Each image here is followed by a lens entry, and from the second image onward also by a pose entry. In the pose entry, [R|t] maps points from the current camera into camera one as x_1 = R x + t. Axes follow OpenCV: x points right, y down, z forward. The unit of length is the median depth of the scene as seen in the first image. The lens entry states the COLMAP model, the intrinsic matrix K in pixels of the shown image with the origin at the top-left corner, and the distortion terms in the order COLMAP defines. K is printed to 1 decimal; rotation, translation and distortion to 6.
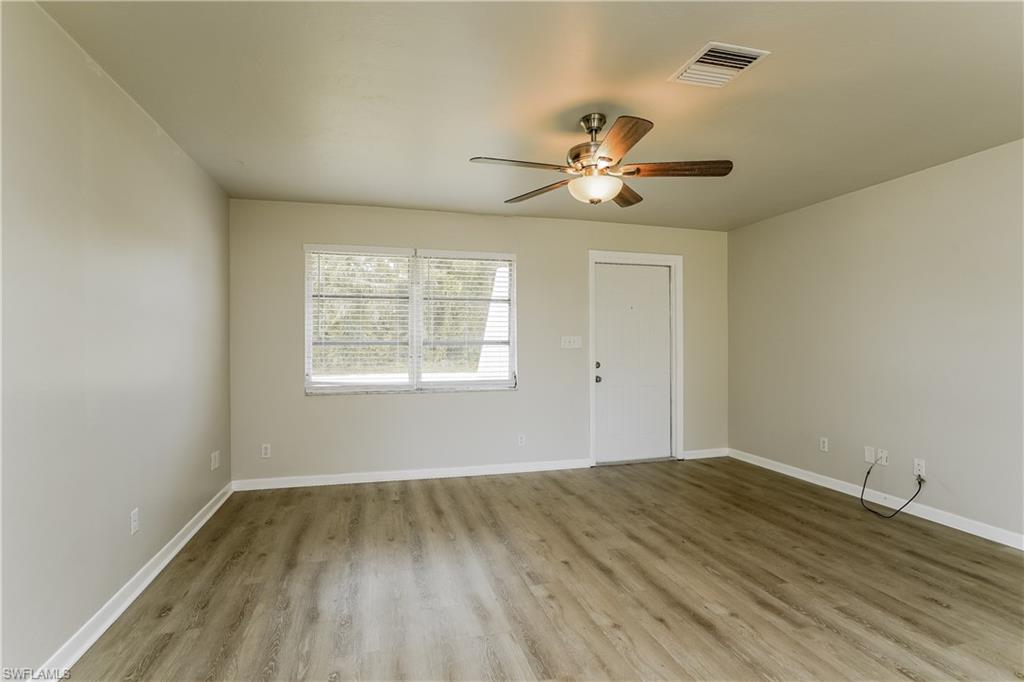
lens RADIAL K [[520.5, 0, 517.7], [0, 520.5, 344.1], [0, 0, 1]] dist [-0.002779, 0.000085]
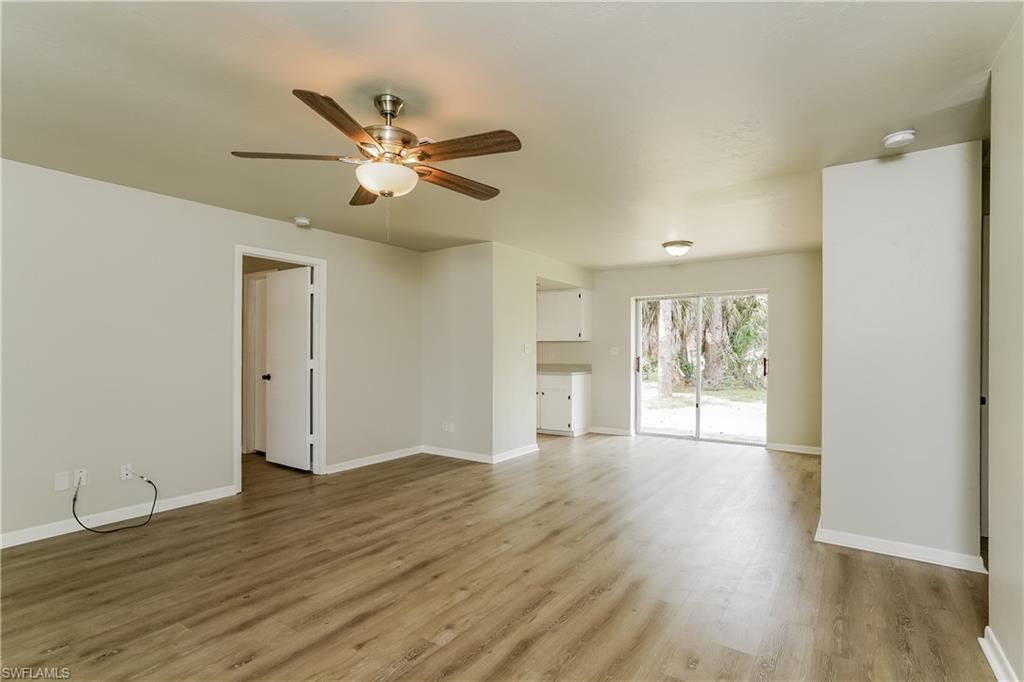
lens RADIAL K [[520.5, 0, 517.7], [0, 520.5, 344.1], [0, 0, 1]] dist [-0.002779, 0.000085]
pose [[-0.652929, 0.007432, 0.757383, -0.633126], [0.003187, 0.999970, -0.007066, -0.006870], [-0.757412, -0.002200, -0.652933, 1.336078]]
